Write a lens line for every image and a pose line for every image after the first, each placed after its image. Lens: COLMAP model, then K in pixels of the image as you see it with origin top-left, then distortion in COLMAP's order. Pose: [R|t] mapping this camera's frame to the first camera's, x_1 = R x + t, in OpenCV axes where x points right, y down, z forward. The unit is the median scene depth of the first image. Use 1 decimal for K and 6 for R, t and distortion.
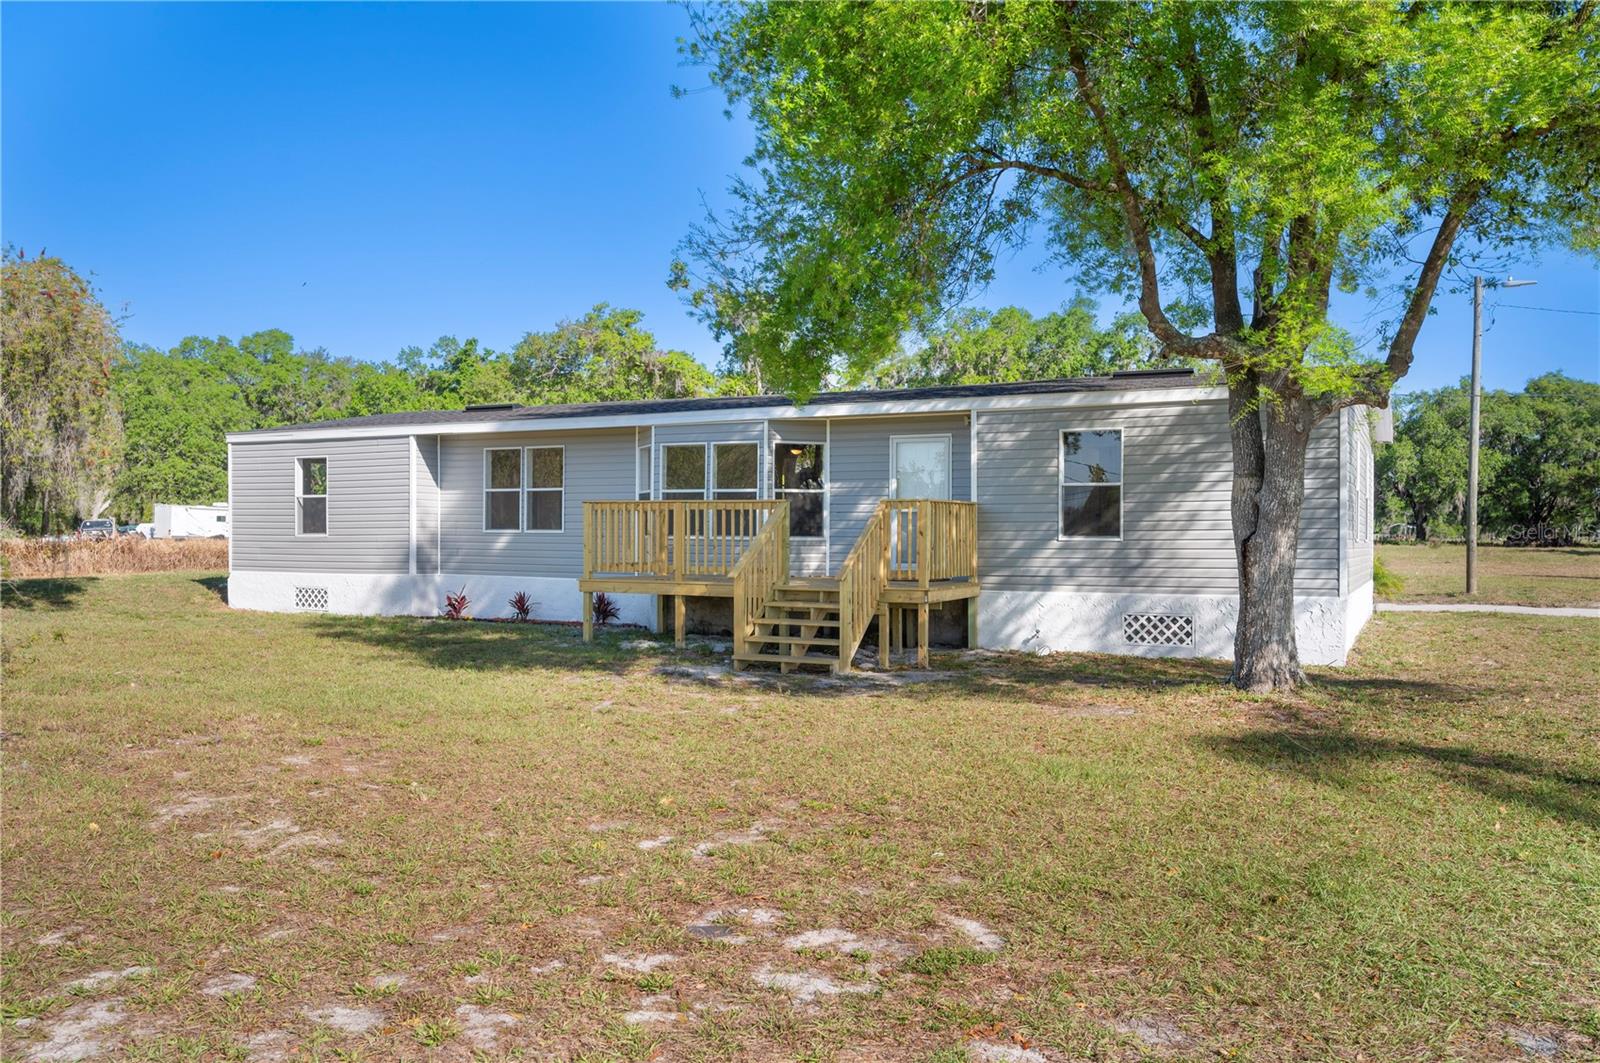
lens RADIAL K [[1235.7, 0, 800.0], [0, 1235.7, 531.5], [0, 0, 1]] dist [-0.003809, 0.000698]
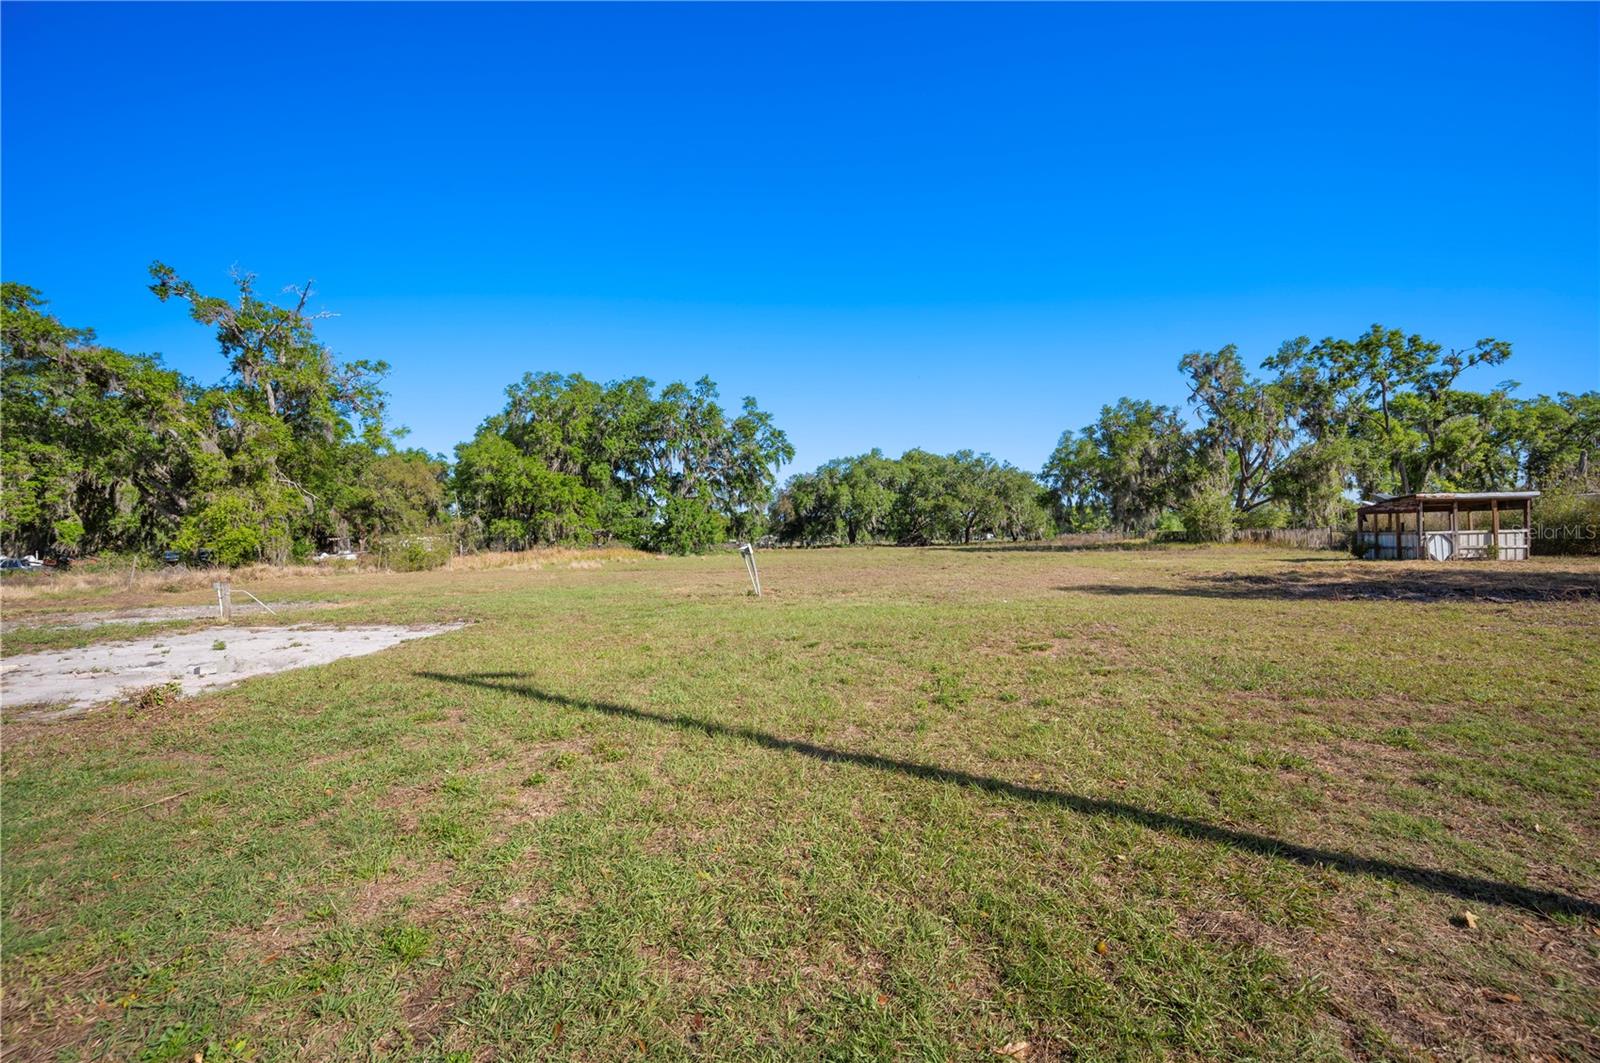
lens RADIAL K [[630.8, 0, 806.3], [0, 630.8, 532.9], [0, 0, 1]] dist [-0.000544, -0.000144]
pose [[0.909685, -0.021204, 0.414758, 0.468356], [0.028483, 0.999530, -0.011373, -0.002939], [-0.414321, 0.022160, 0.909861, 1.304818]]
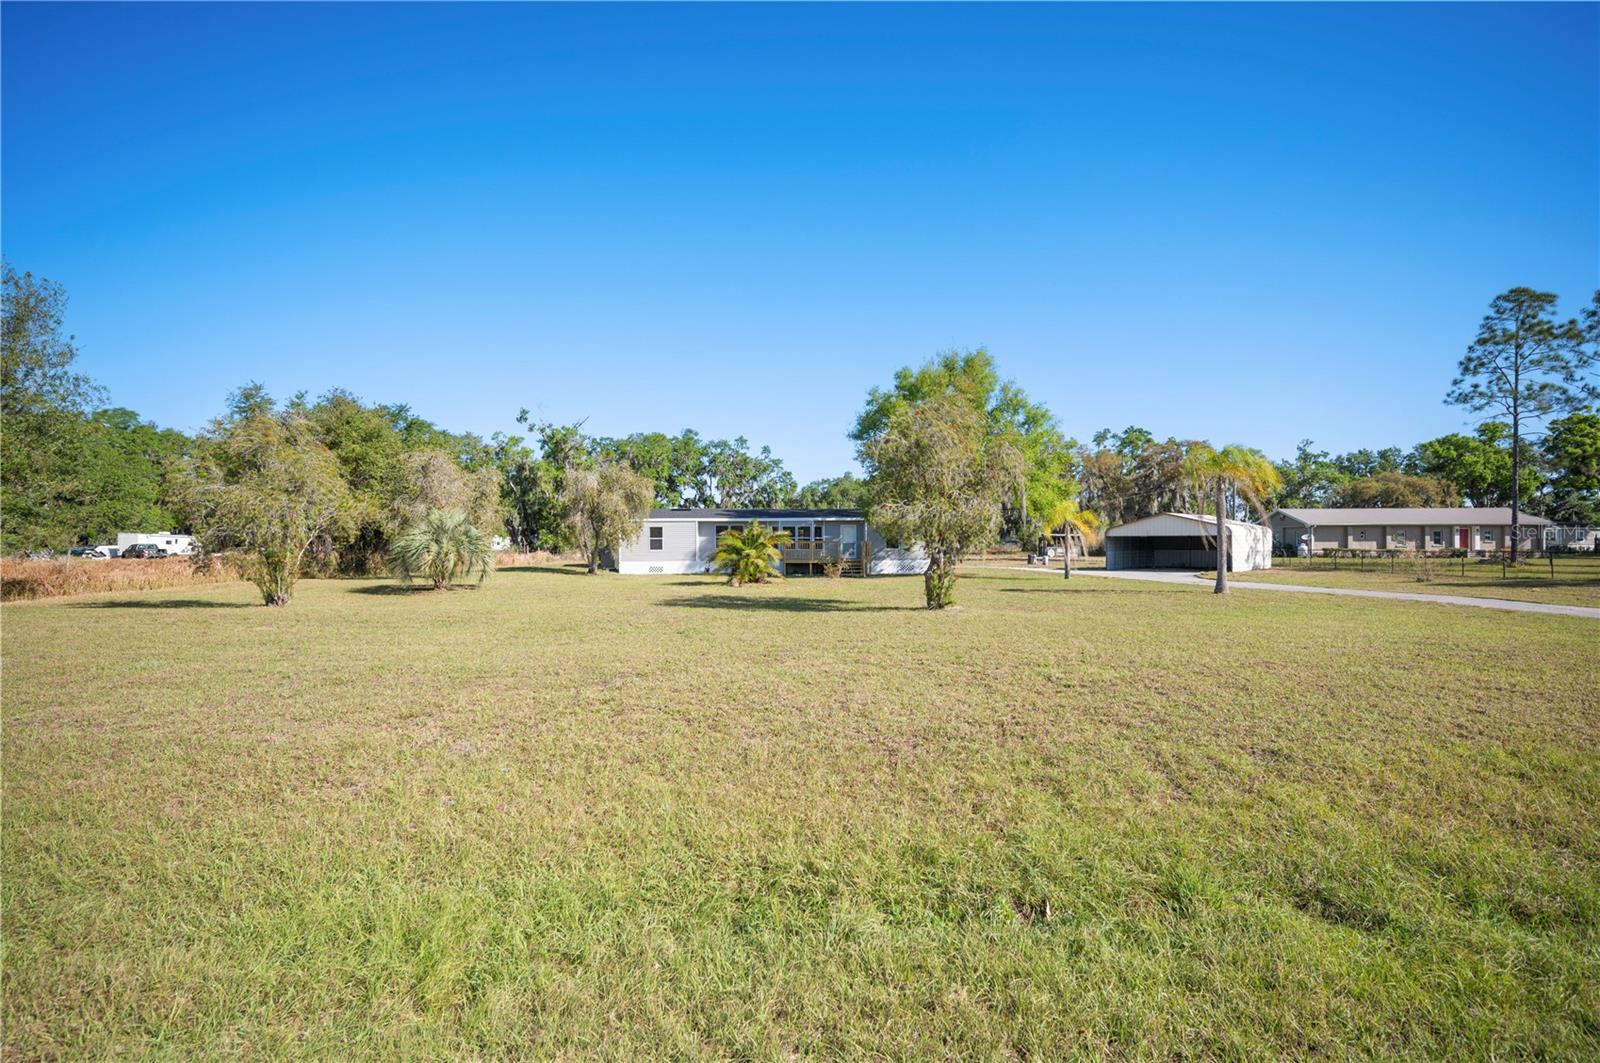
lens RADIAL K [[814.3, 0, 800.0], [0, 814.3, 531.5], [0, 0, 1]] dist [-0.000689, -0.000078]
pose [[0.879612, 0.000640, 0.475692, -1.118548], [0.007586, 0.999853, -0.015373, -0.011347], [-0.475632, 0.017131, 0.879478, -1.121910]]
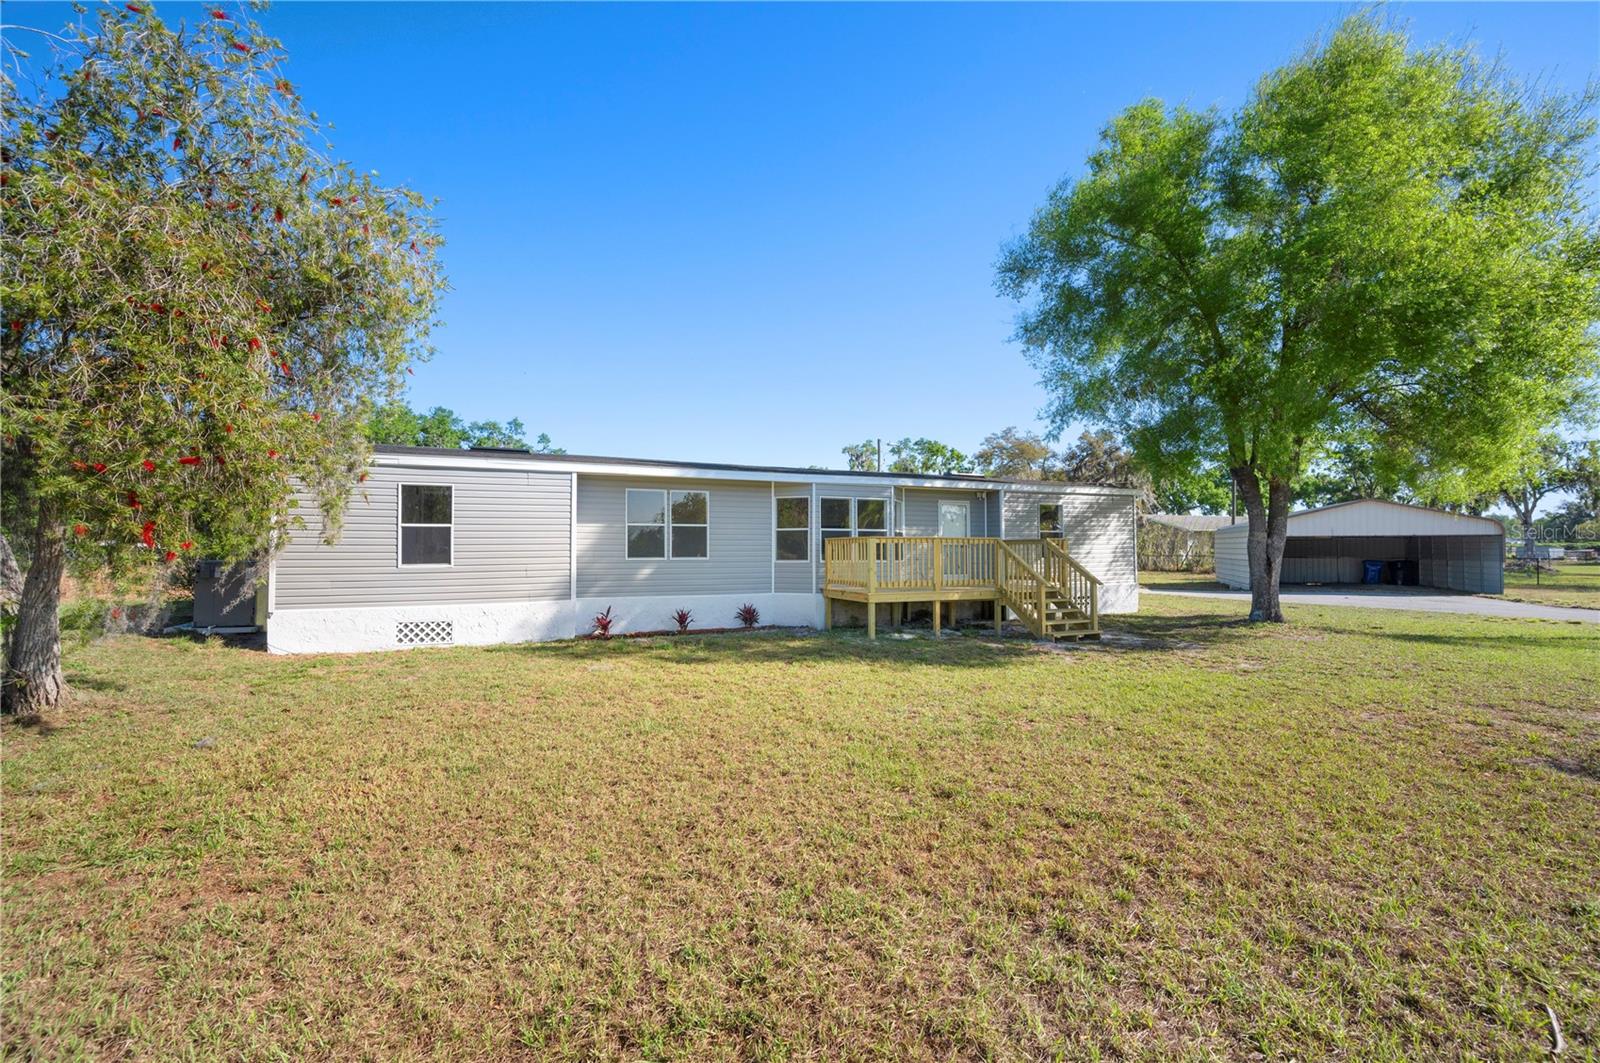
lens RADIAL K [[658.0, 0, 800.0], [0, 658.0, 531.5], [0, 0, 1]] dist [-0.000320, -0.000059]
pose [[0.636816, 0.017630, 0.770815, -0.618281], [0.005514, 0.999609, -0.027419, -0.008393], [-0.770996, 0.021711, 0.636469, 0.463416]]
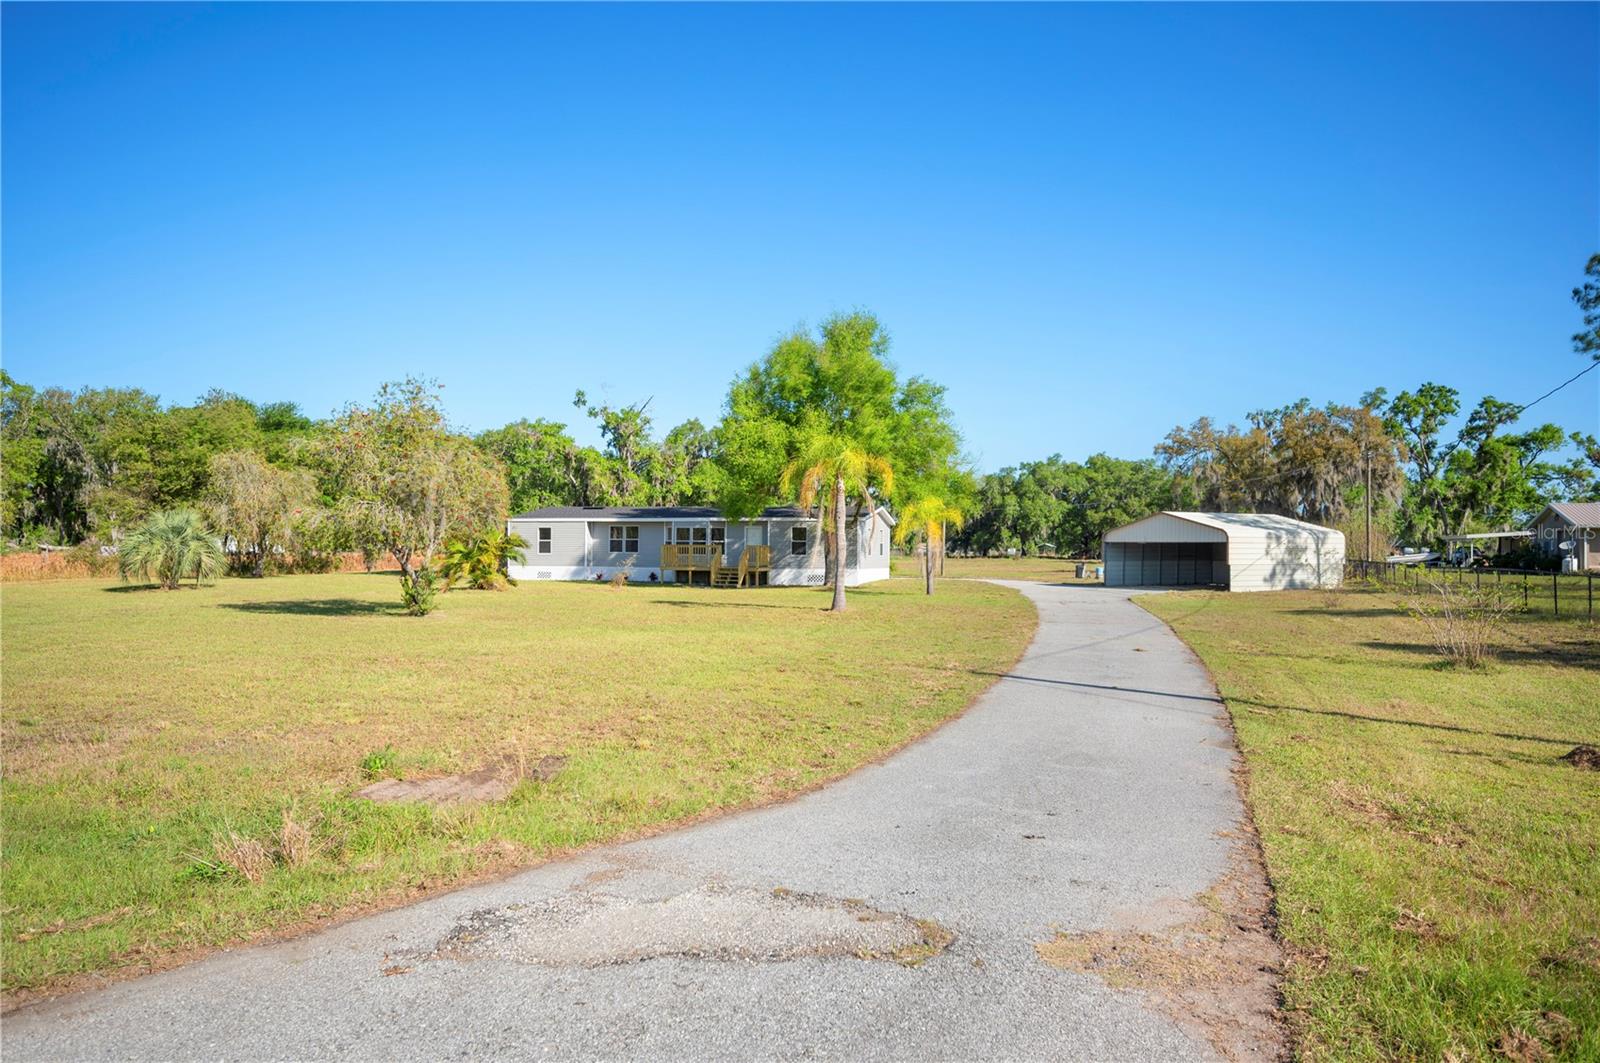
lens RADIAL K [[1057.6, 0, 803.9], [0, 1057.6, 539.1], [0, 0, 1]] dist [-0.002156, -0.000218]
pose [[0.980032, 0.004134, 0.198798, -0.297159], [-0.002549, 0.999963, -0.008228, -0.013206], [-0.198824, 0.007557, 0.980006, -1.641584]]
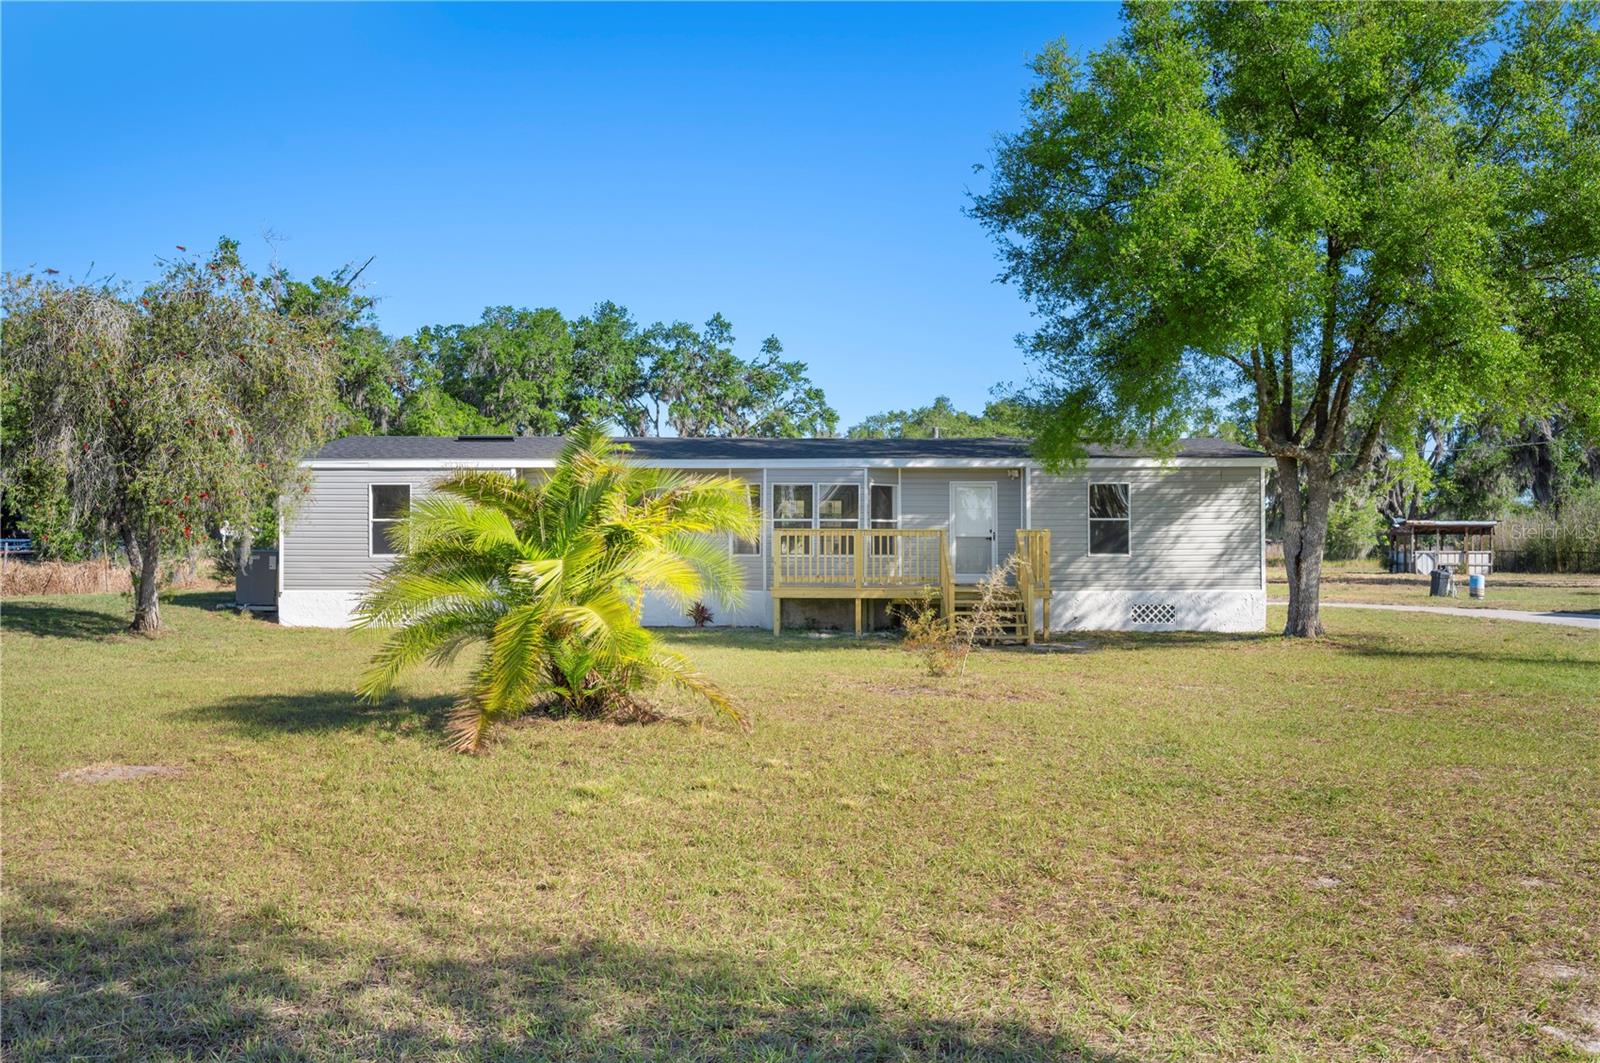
lens RADIAL K [[1438.8, 0, 800.0], [0, 1438.8, 531.5], [0, 0, 1]] dist [-0.009842, -0.004170]
pose [[0.895074, 0.000825, 0.445917, -0.651370], [0.003259, 0.999959, -0.008391, -0.006951], [-0.445906, 0.008964, 0.895035, -0.299328]]
